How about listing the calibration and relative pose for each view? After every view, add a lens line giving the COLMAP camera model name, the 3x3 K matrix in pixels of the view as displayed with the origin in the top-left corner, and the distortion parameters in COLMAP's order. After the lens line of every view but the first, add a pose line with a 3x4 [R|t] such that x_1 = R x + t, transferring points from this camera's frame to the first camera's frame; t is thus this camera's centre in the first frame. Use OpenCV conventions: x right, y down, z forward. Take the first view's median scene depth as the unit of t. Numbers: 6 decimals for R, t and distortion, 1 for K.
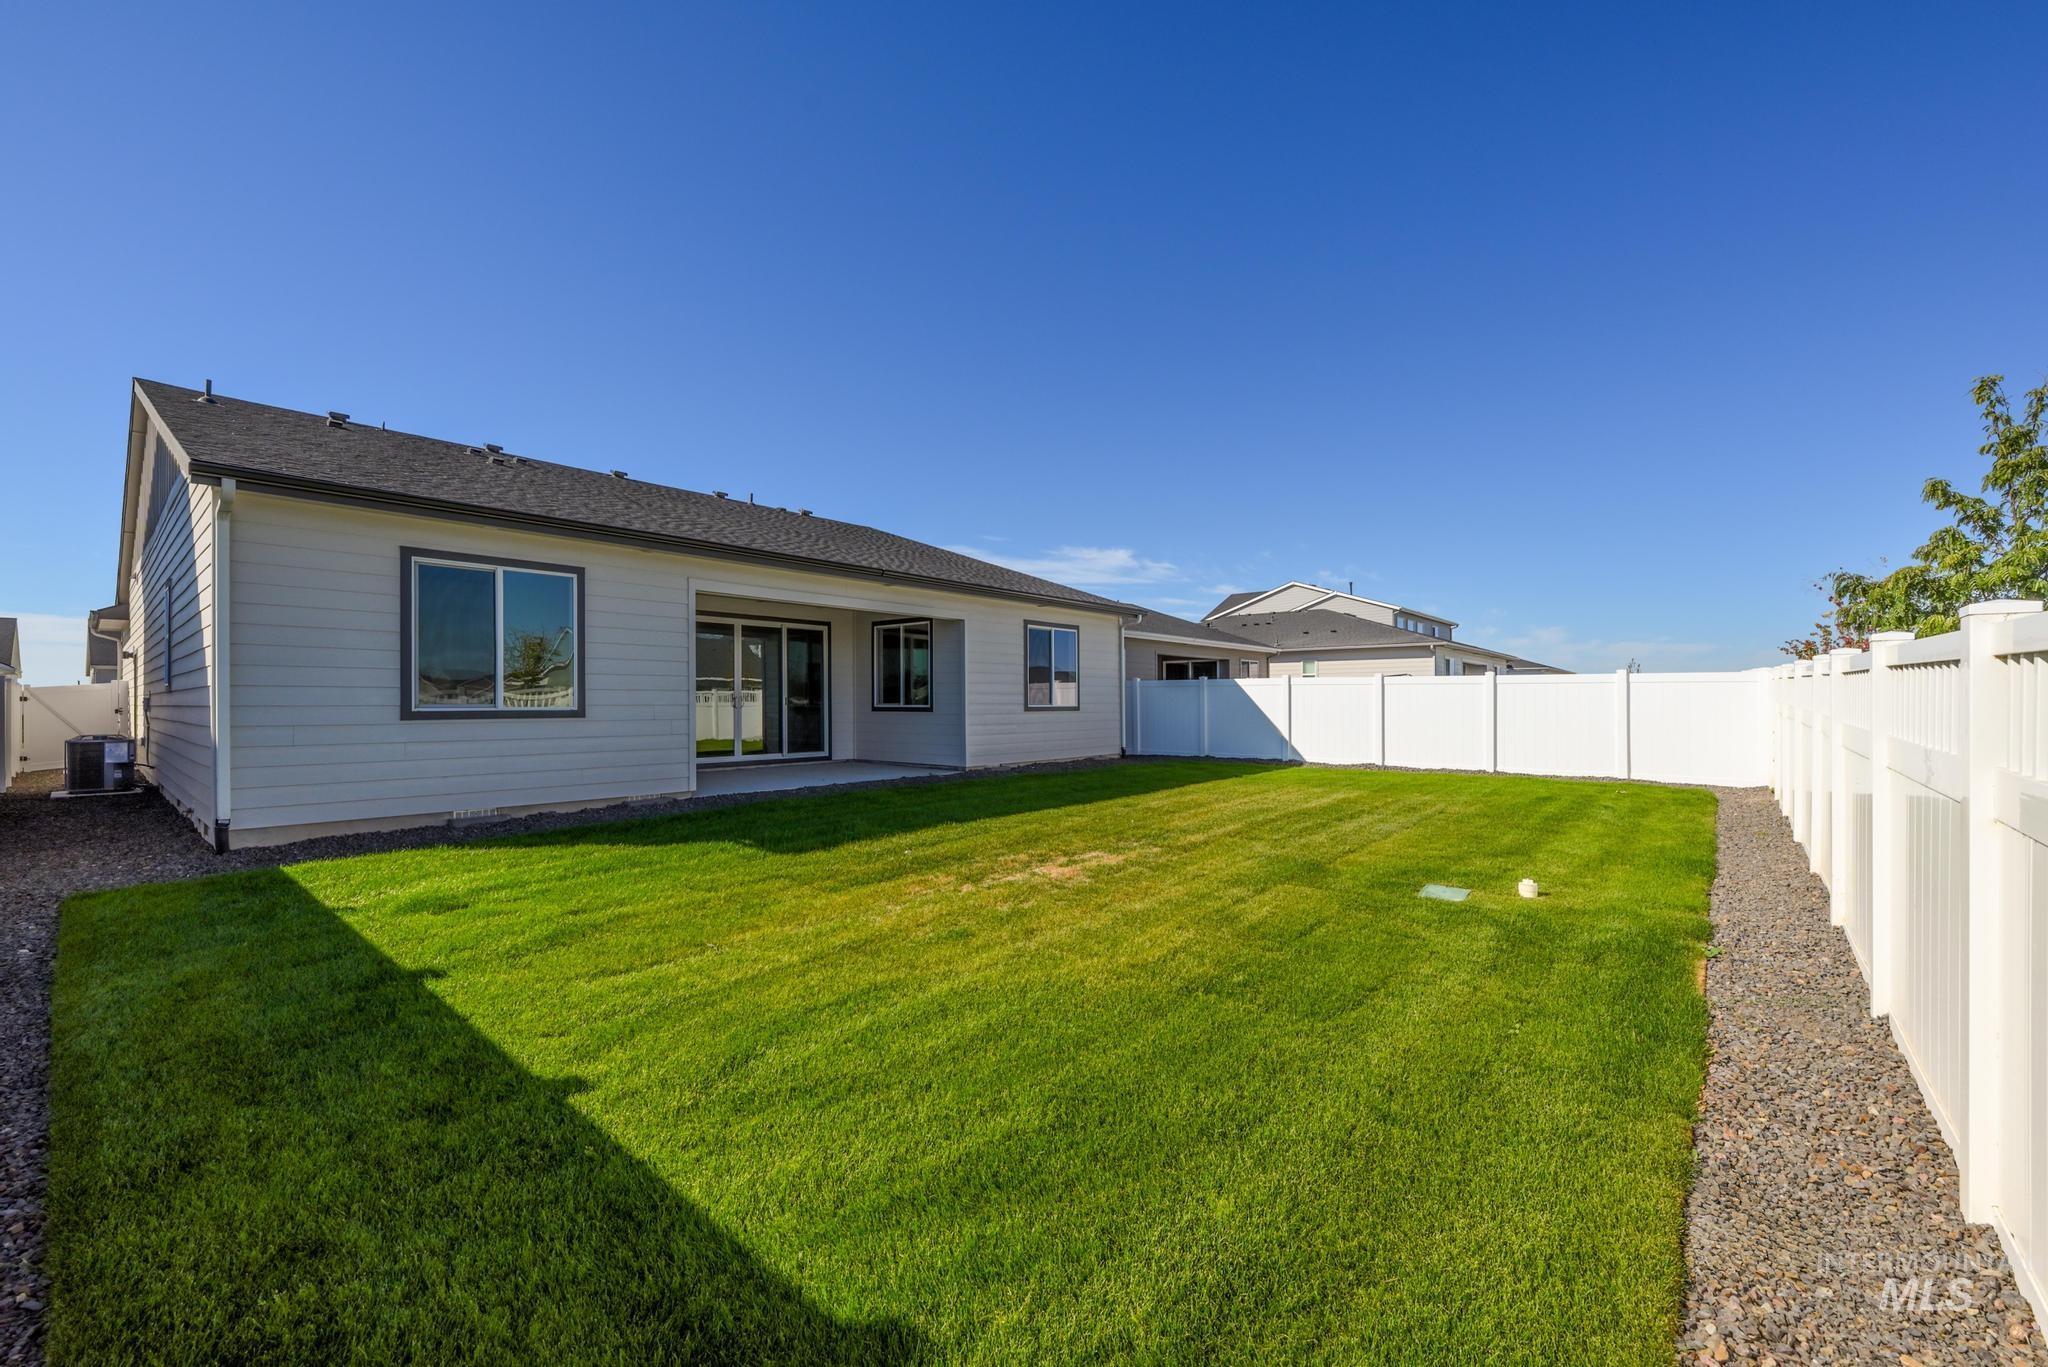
lens RADIAL K [[817.4, 0, 1024.0], [0, 817.4, 683.5], [0, 0, 1]] dist [0.000376, 0.000043]
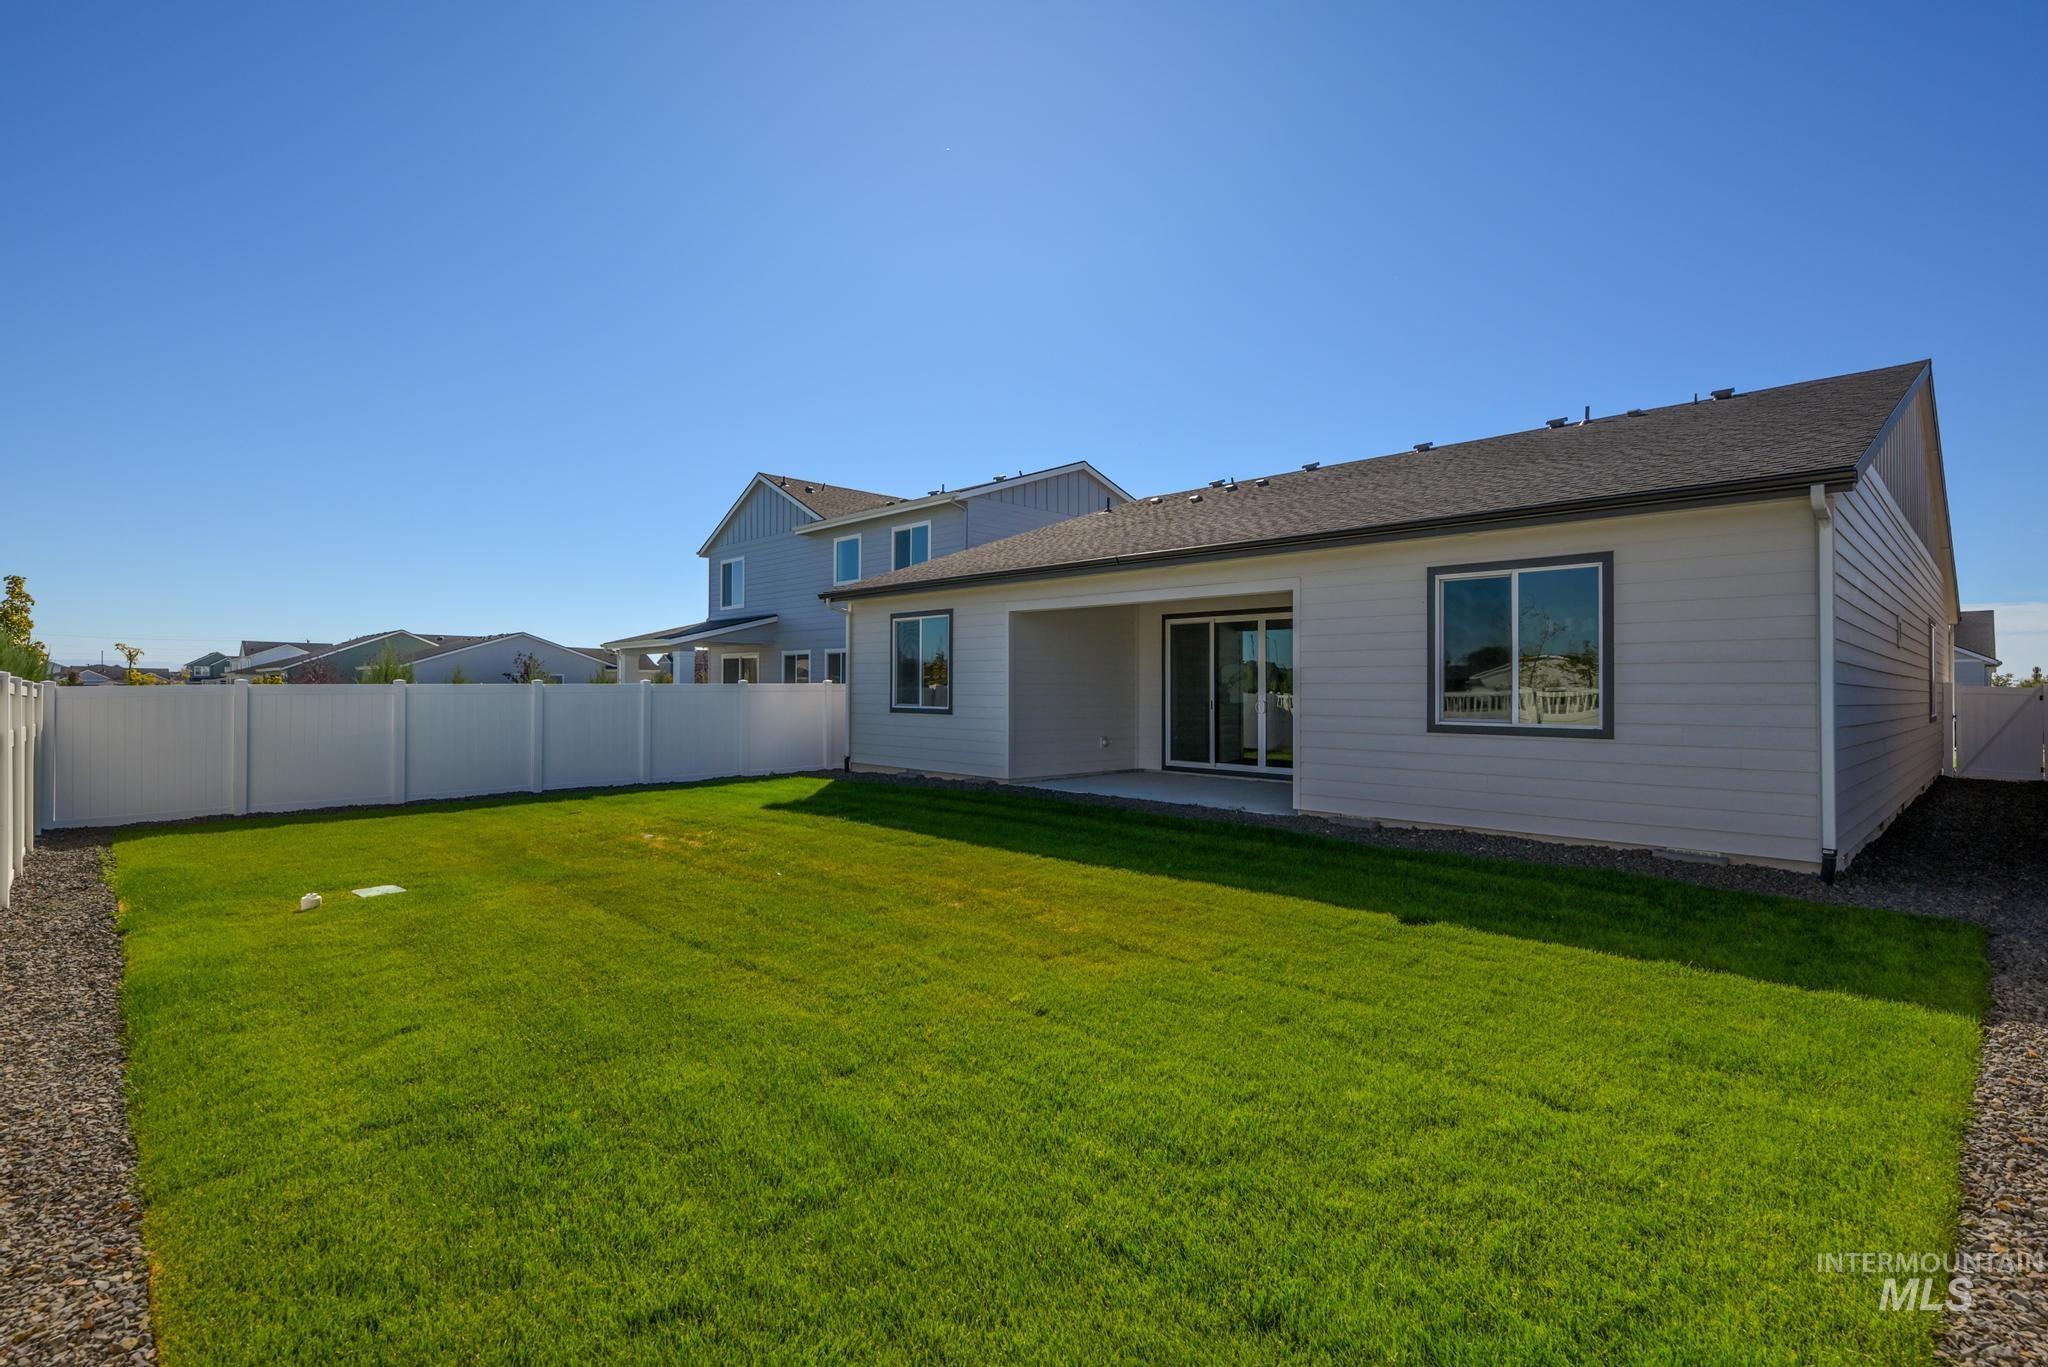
lens RADIAL K [[947.2, 0, 1024.0], [0, 947.2, 683.5], [0, 0, 1]] dist [0.000131, 0.000010]
pose [[-0.095231, -0.023213, -0.995185, 0.478451], [-0.003589, 0.999730, -0.022975, 0.011258], [0.995449, 0.001384, -0.095288, 0.570372]]
